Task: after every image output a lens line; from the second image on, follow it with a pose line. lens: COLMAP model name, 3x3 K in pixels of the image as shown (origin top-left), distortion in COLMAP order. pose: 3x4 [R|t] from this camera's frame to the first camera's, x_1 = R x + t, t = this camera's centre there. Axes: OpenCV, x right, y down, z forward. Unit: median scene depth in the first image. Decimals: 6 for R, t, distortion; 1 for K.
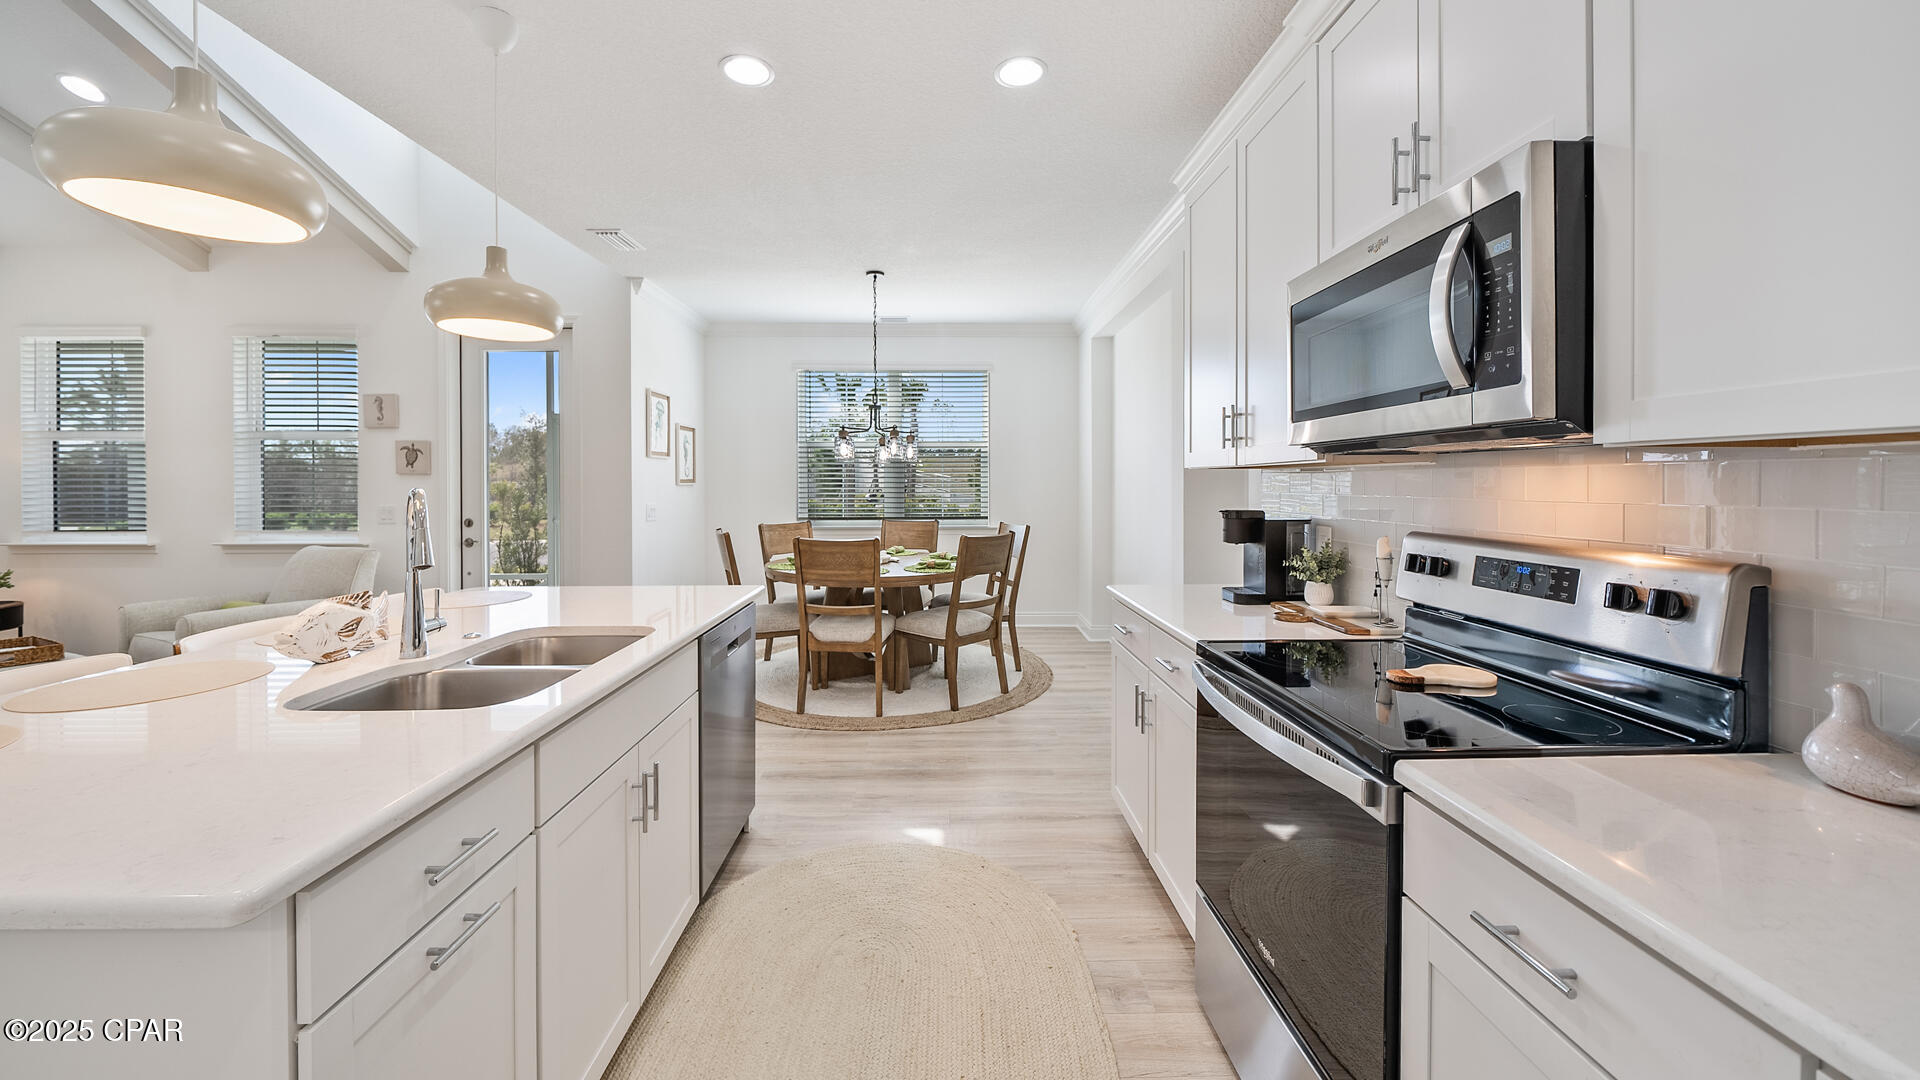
lens RADIAL K [[677.8, 0, 953.4], [0, 677.8, 533.5], [0, 0, 1]] dist [-0.002426, -0.003762]
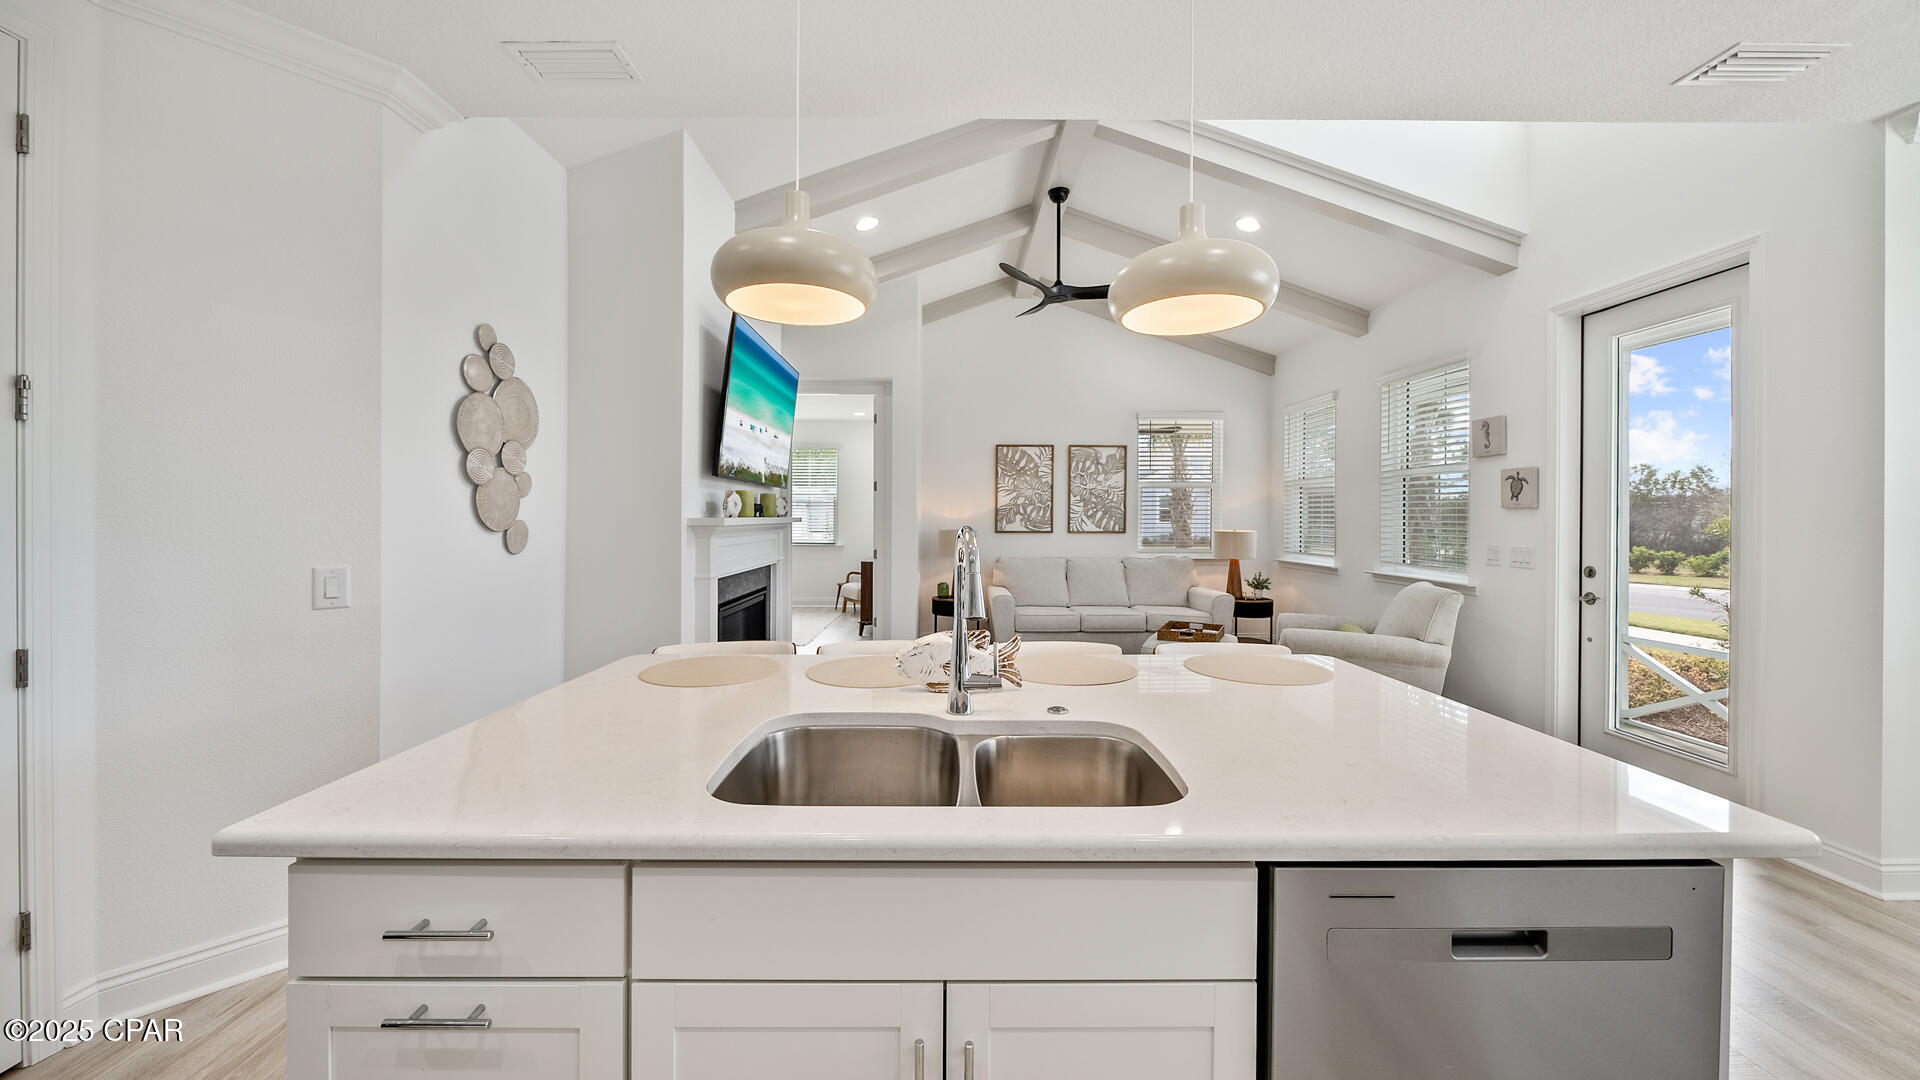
lens RADIAL K [[664.1, 0, 958.5], [0, 664.1, 520.5], [0, 0, 1]] dist [-0.000877, -0.000084]
pose [[-0.012083, 0.004396, -0.999917, 0.028533], [-0.075350, 0.997143, 0.005295, -0.025177], [0.997084, 0.075408, -0.011717, 0.324589]]
